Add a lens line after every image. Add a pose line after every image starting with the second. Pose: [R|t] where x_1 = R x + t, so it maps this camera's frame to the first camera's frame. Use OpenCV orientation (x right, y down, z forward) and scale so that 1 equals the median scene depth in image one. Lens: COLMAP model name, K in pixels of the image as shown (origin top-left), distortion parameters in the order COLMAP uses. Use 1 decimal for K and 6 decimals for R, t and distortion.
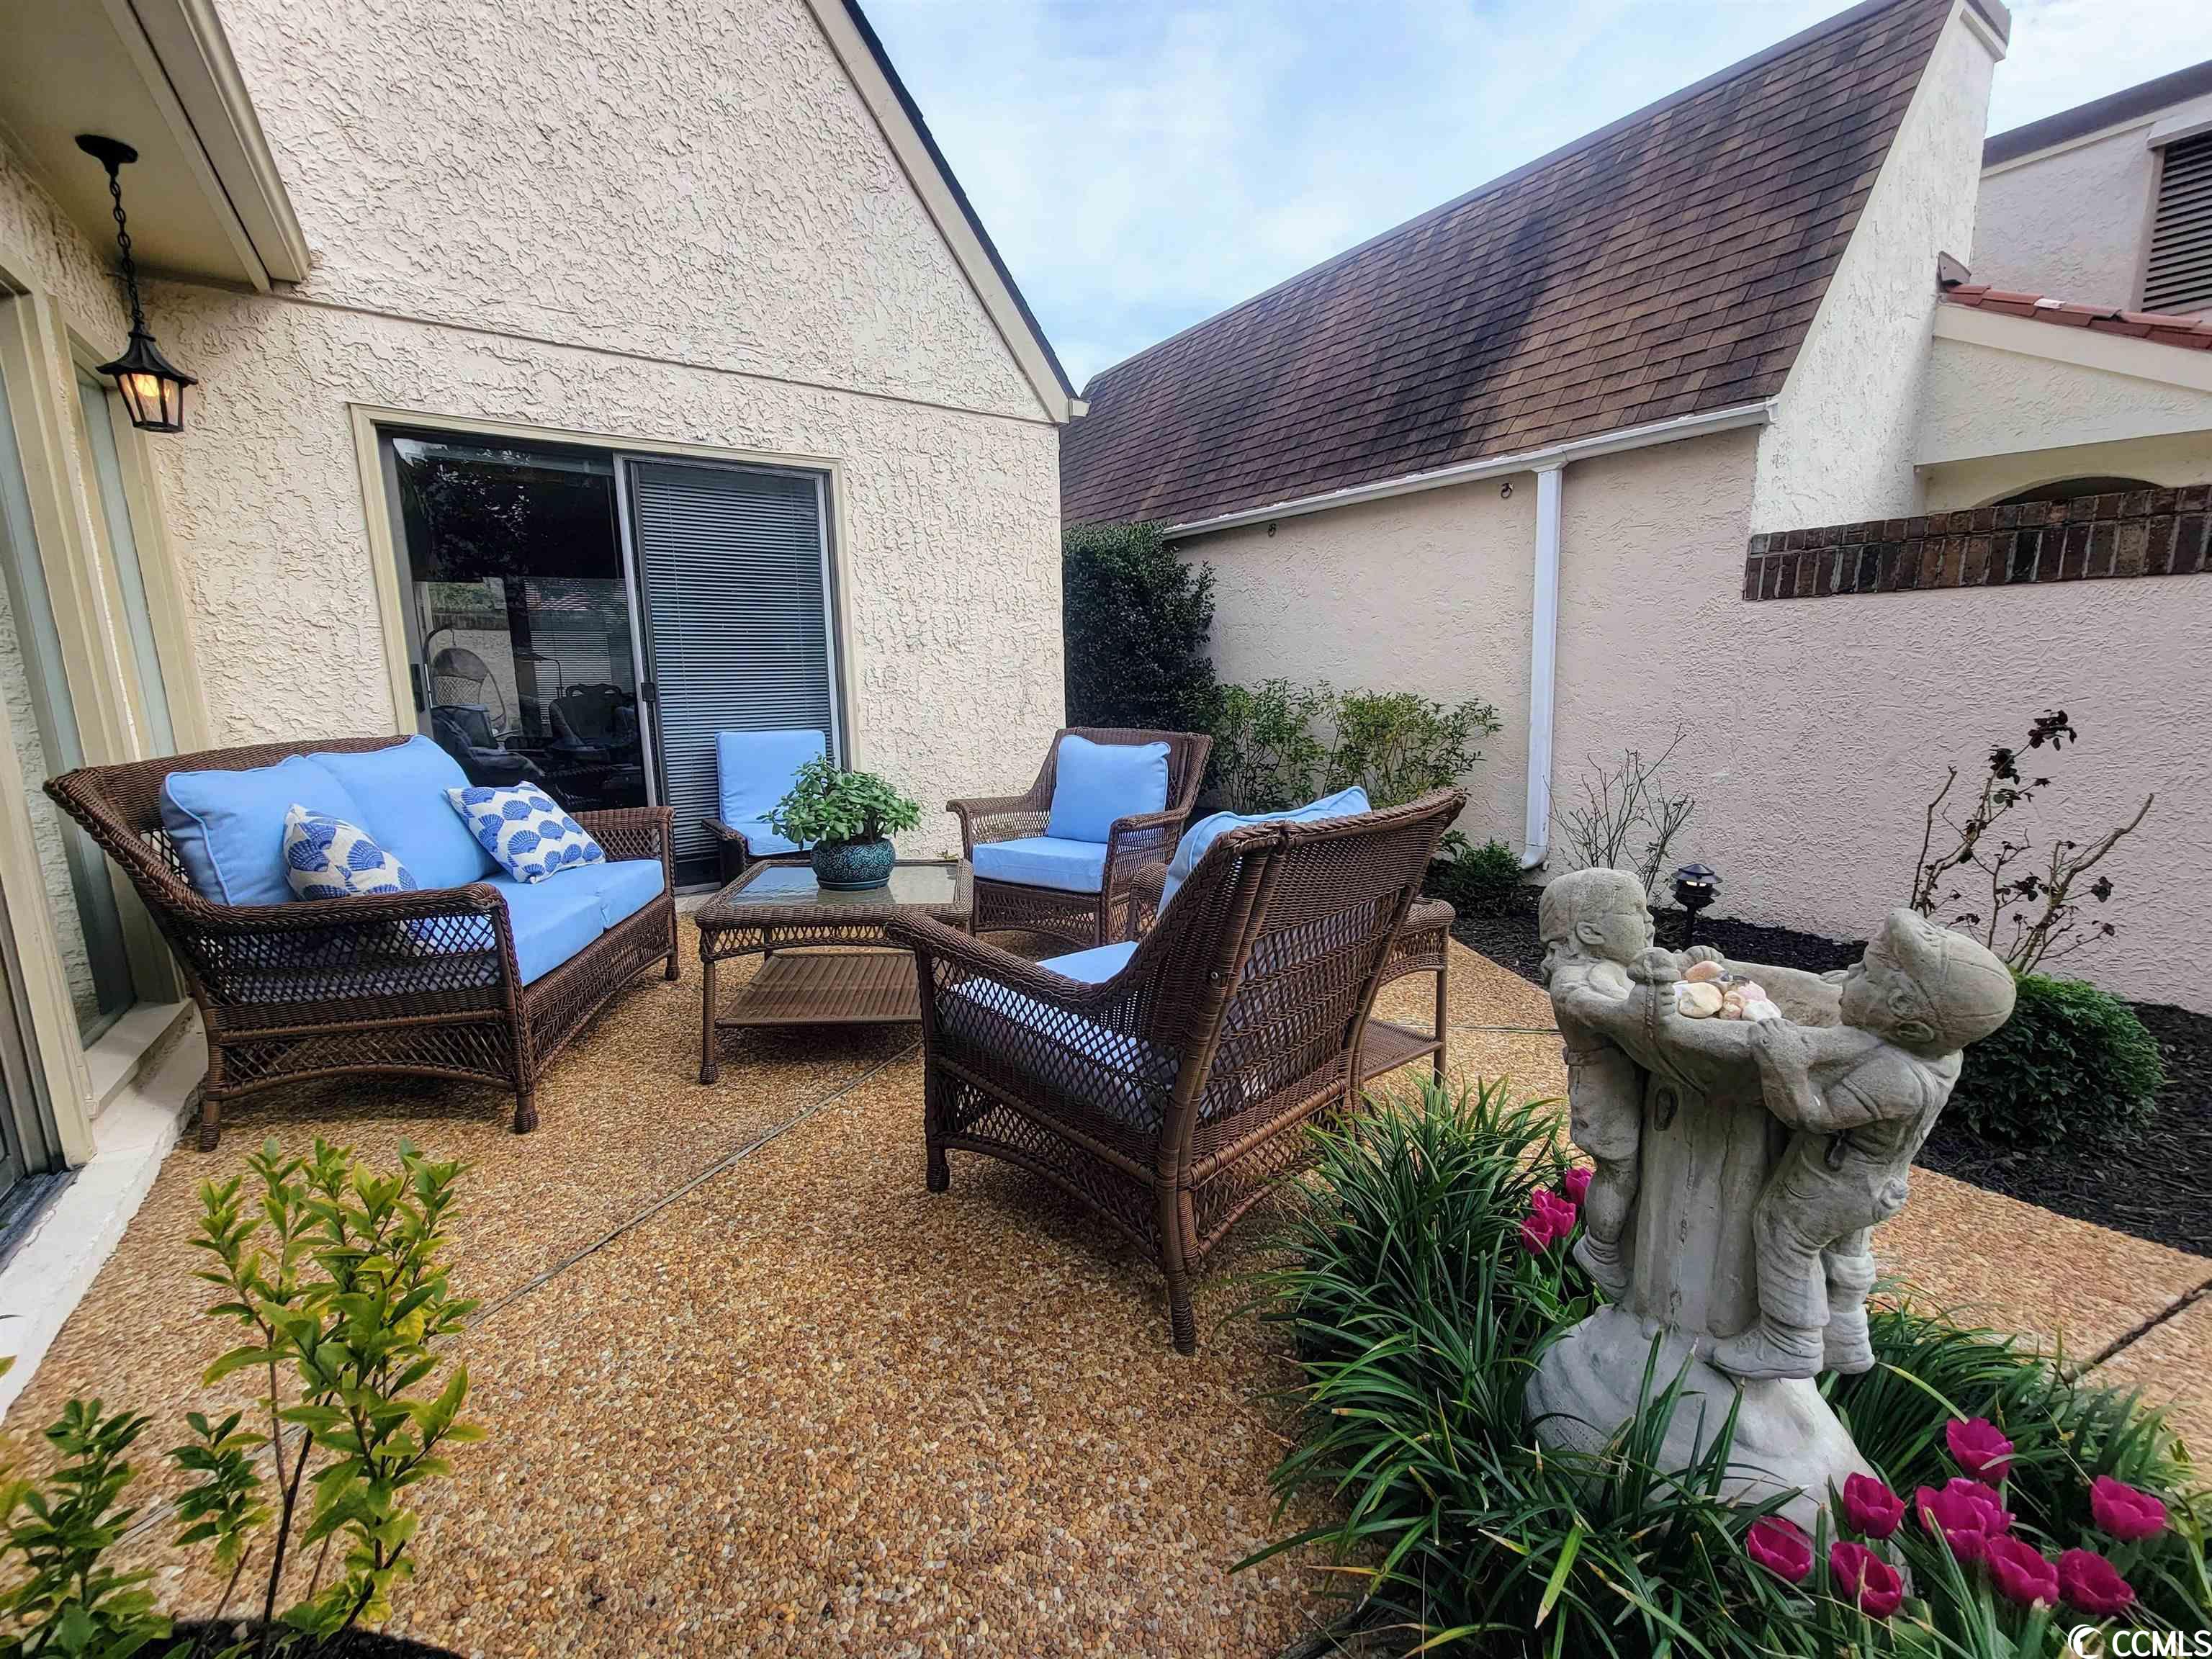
lens RADIAL K [[905.3, 0, 1105.9], [0, 905.3, 832.7], [0, 0, 1]] dist [-0.001495, -0.001236]
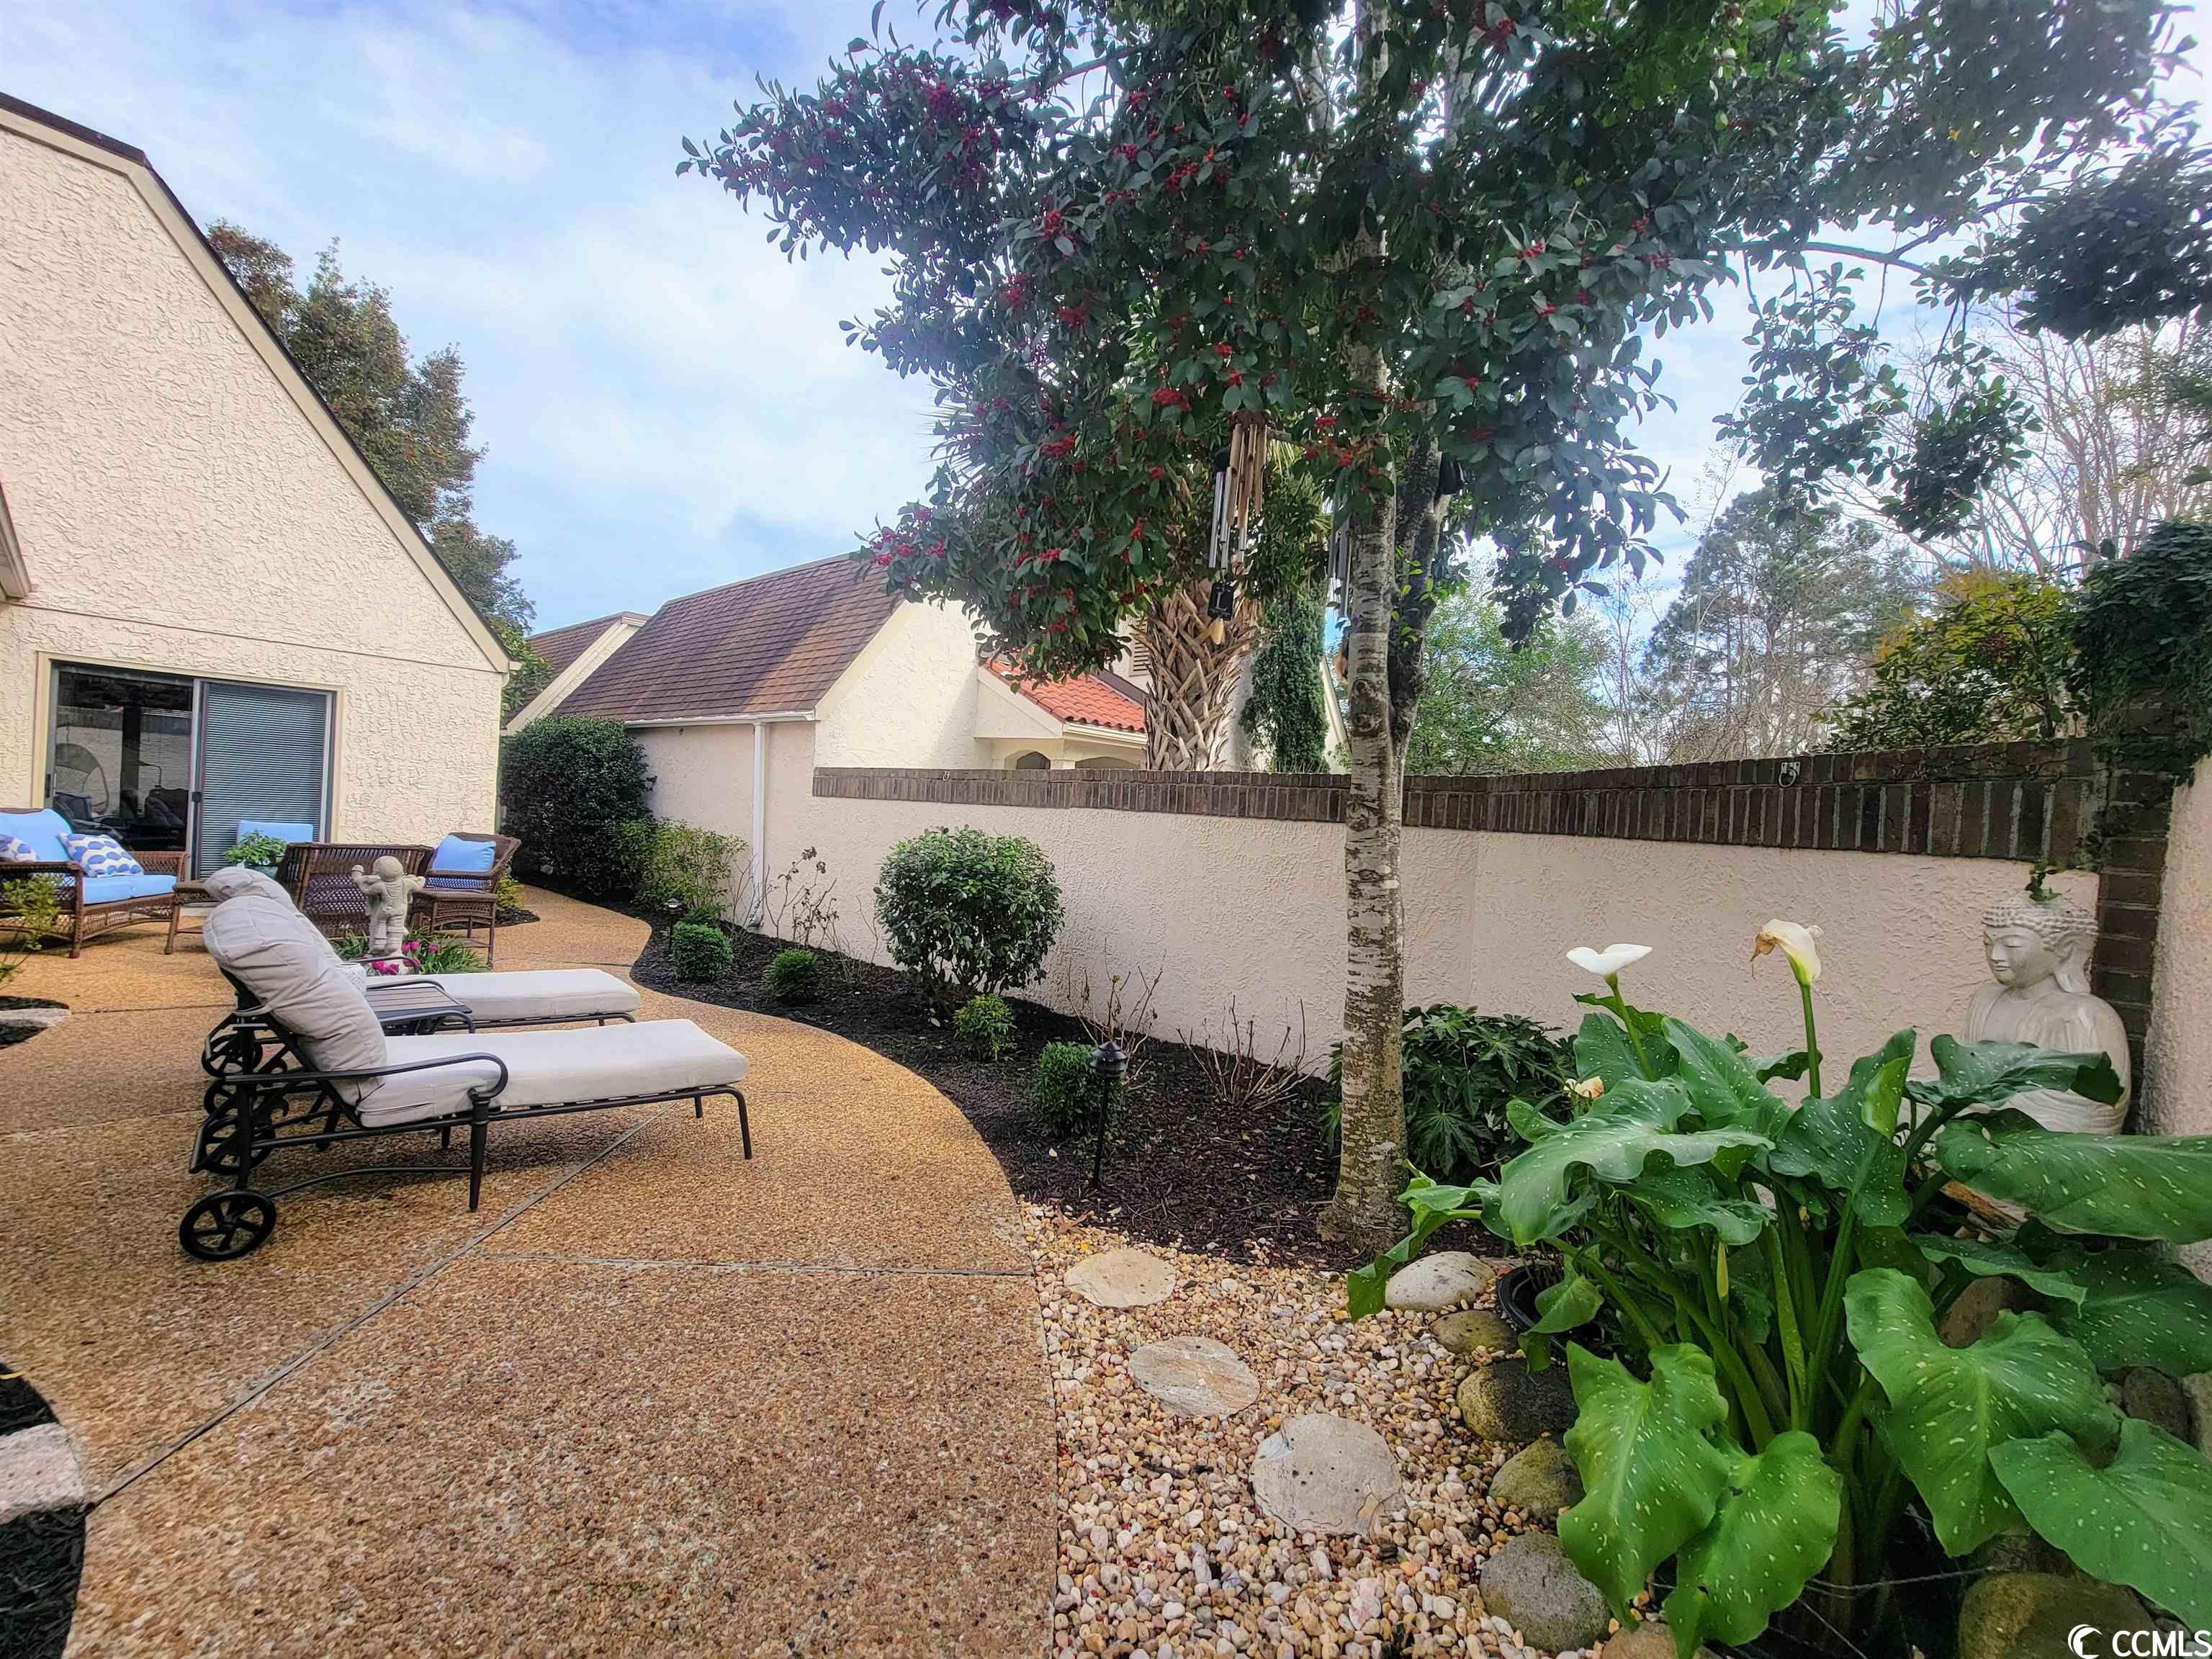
lens RADIAL K [[905.3, 0, 1109.7], [0, 905.3, 834.6], [0, 0, 1]] dist [-0.001495, -0.001236]
pose [[0.964928, 0.070076, 0.252990, 0.992658], [-0.029248, 0.986411, -0.161672, 0.196055], [-0.260881, 0.148603, 0.953865, -1.474462]]
